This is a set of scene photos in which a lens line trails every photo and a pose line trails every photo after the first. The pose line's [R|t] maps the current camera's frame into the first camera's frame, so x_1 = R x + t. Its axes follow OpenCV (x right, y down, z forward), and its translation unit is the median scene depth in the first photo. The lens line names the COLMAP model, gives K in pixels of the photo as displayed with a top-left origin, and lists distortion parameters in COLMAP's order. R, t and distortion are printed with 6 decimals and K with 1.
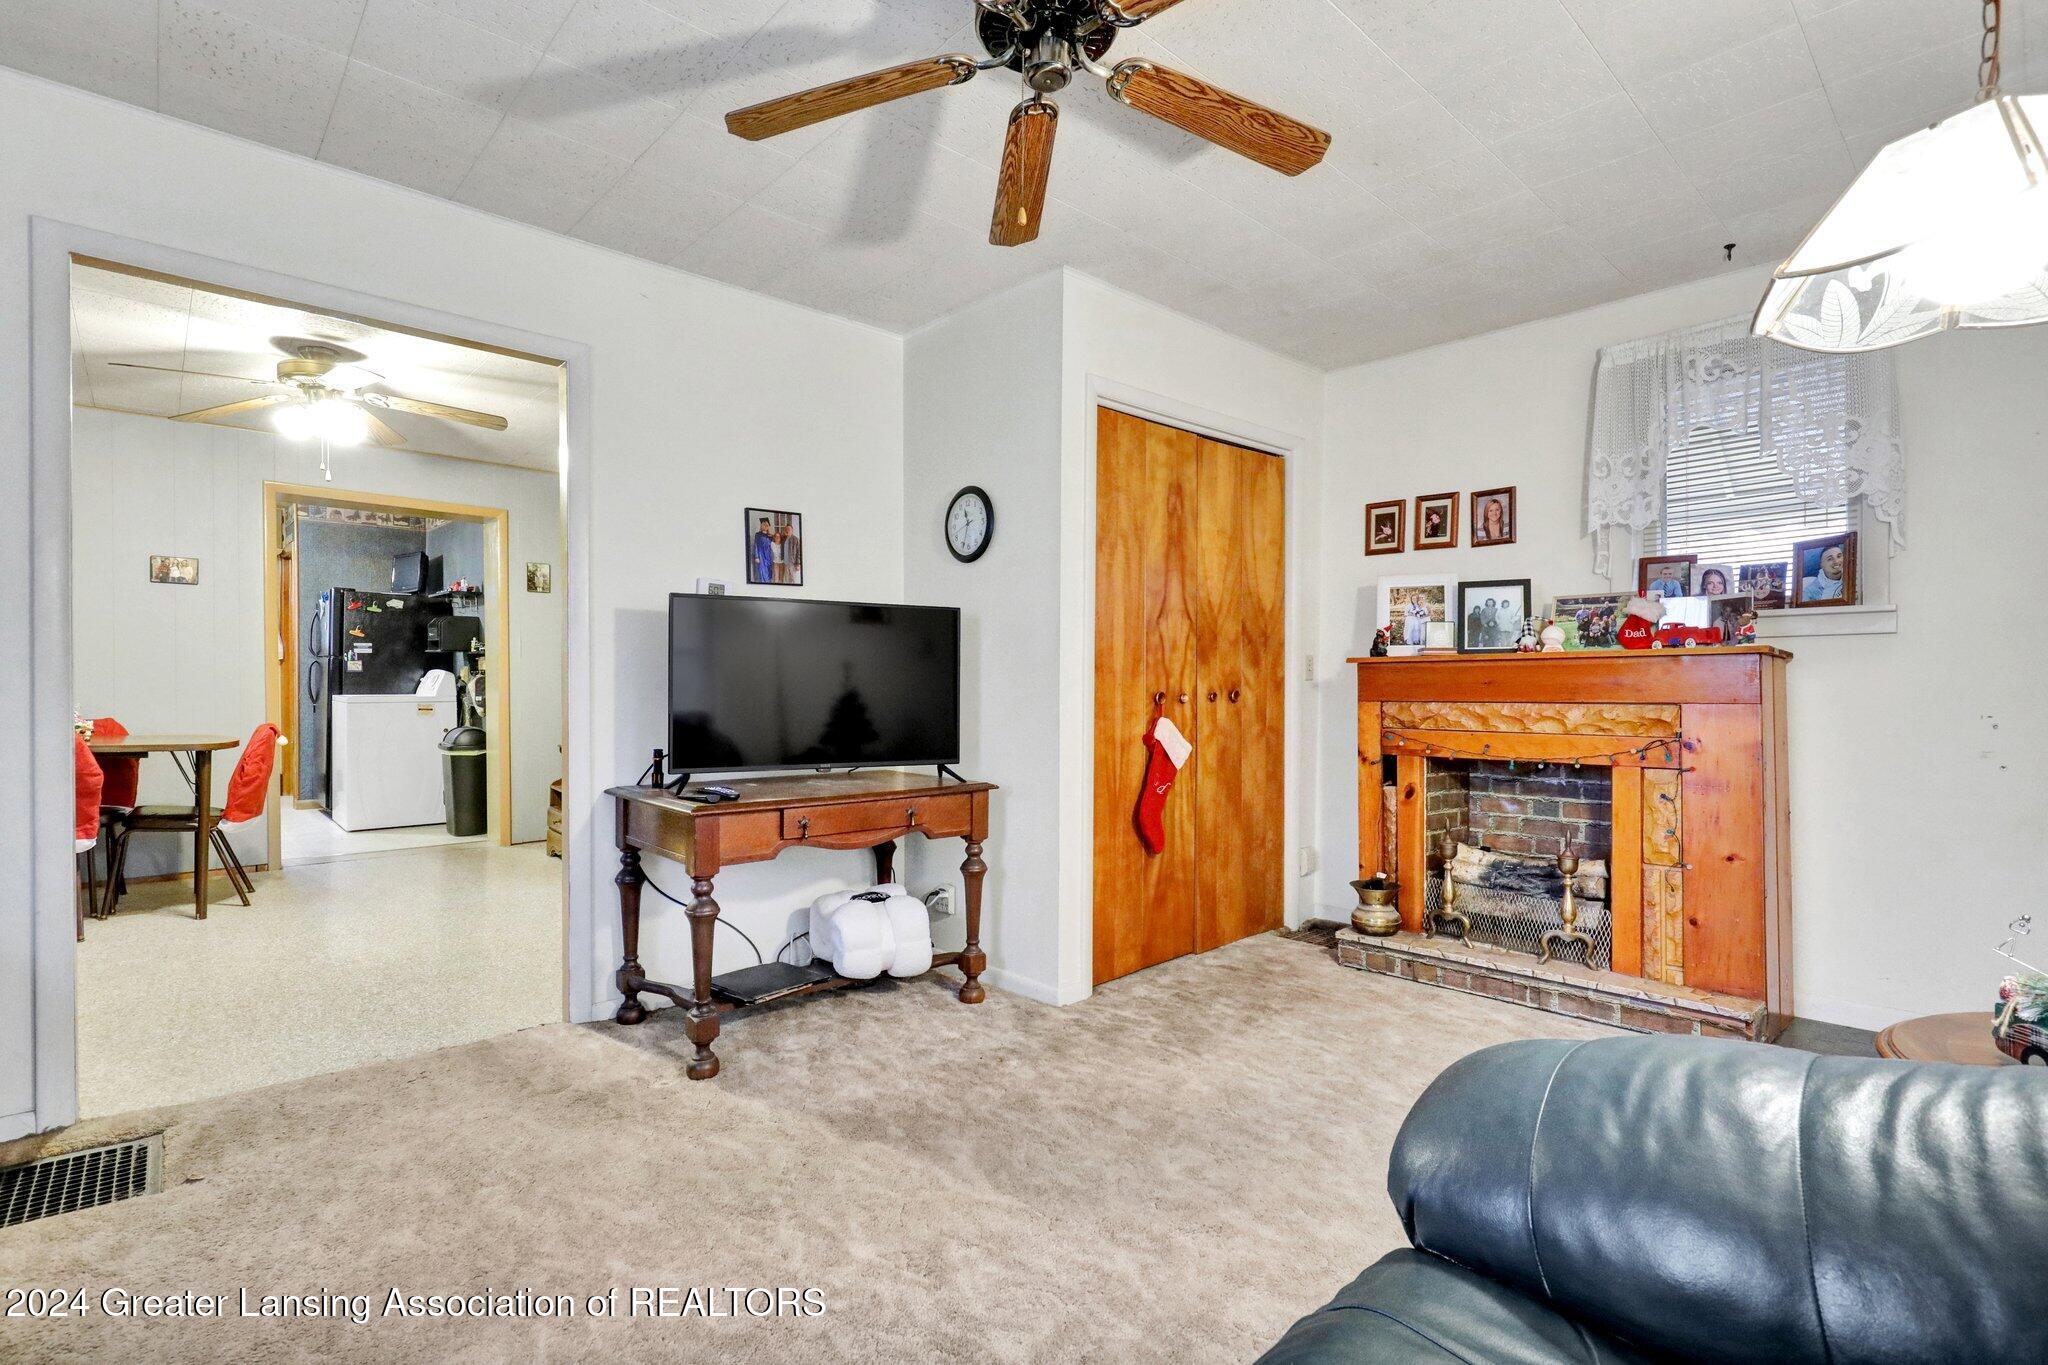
lens RADIAL K [[952.4, 0, 1022.5], [0, 952.4, 688.6], [0, 0, 1]] dist [-0.000329, 0.000000]
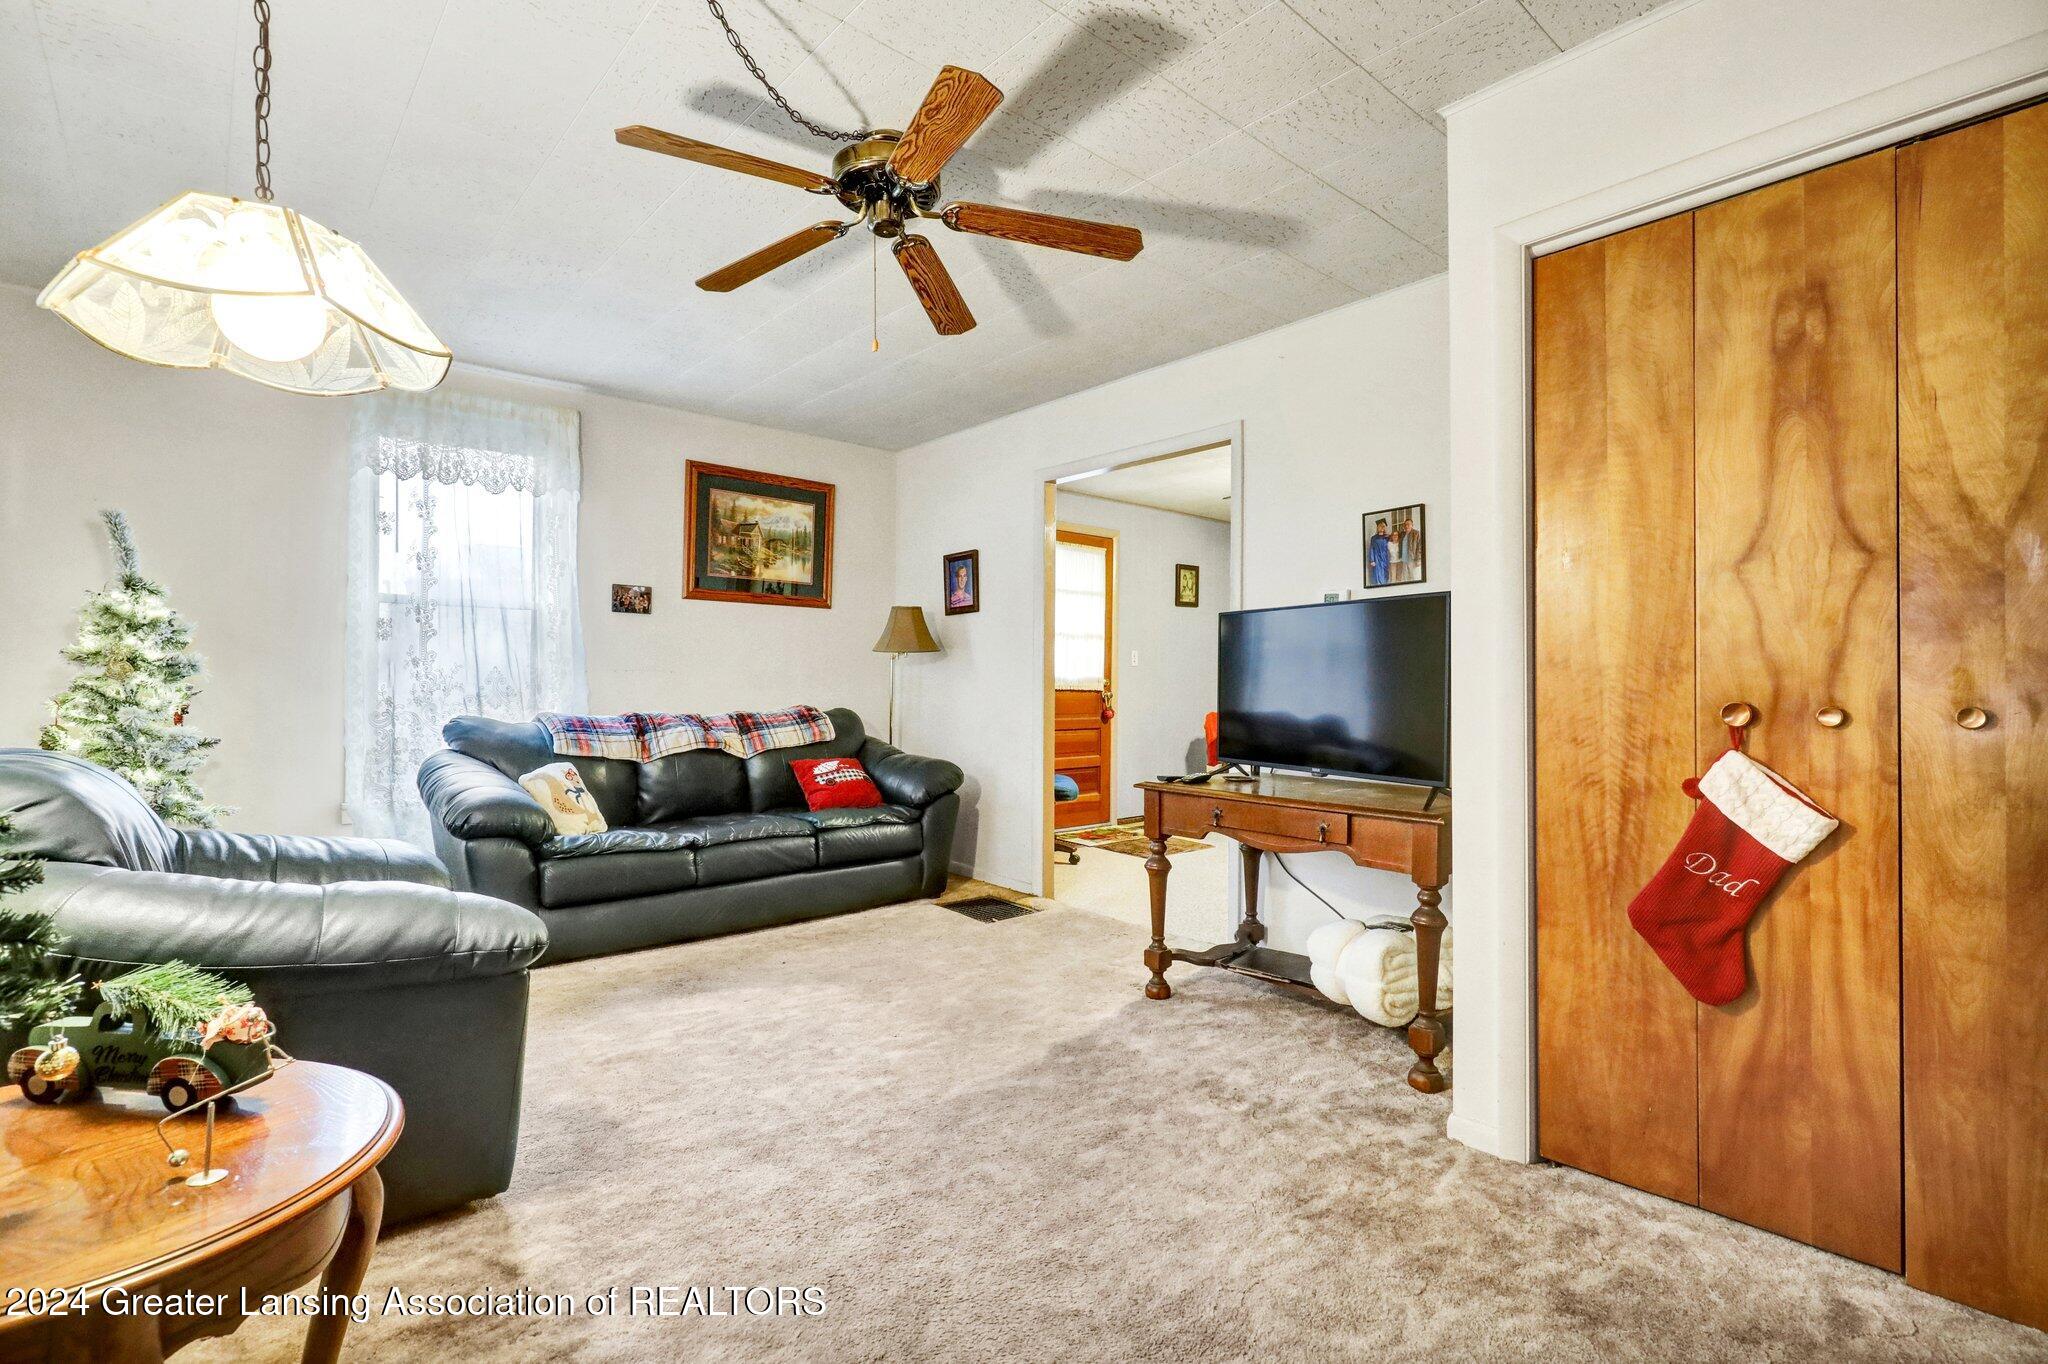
lens RADIAL K [[958.3, 0, 1024.0], [0, 958.3, 682.0], [0, 0, 1]] dist [0.000547, 0.000204]
pose [[-0.023789, -0.008465, -0.999681, 0.801981], [-0.012635, 0.999887, -0.008166, 0.001941], [0.999637, 0.012437, -0.023893, 0.724238]]
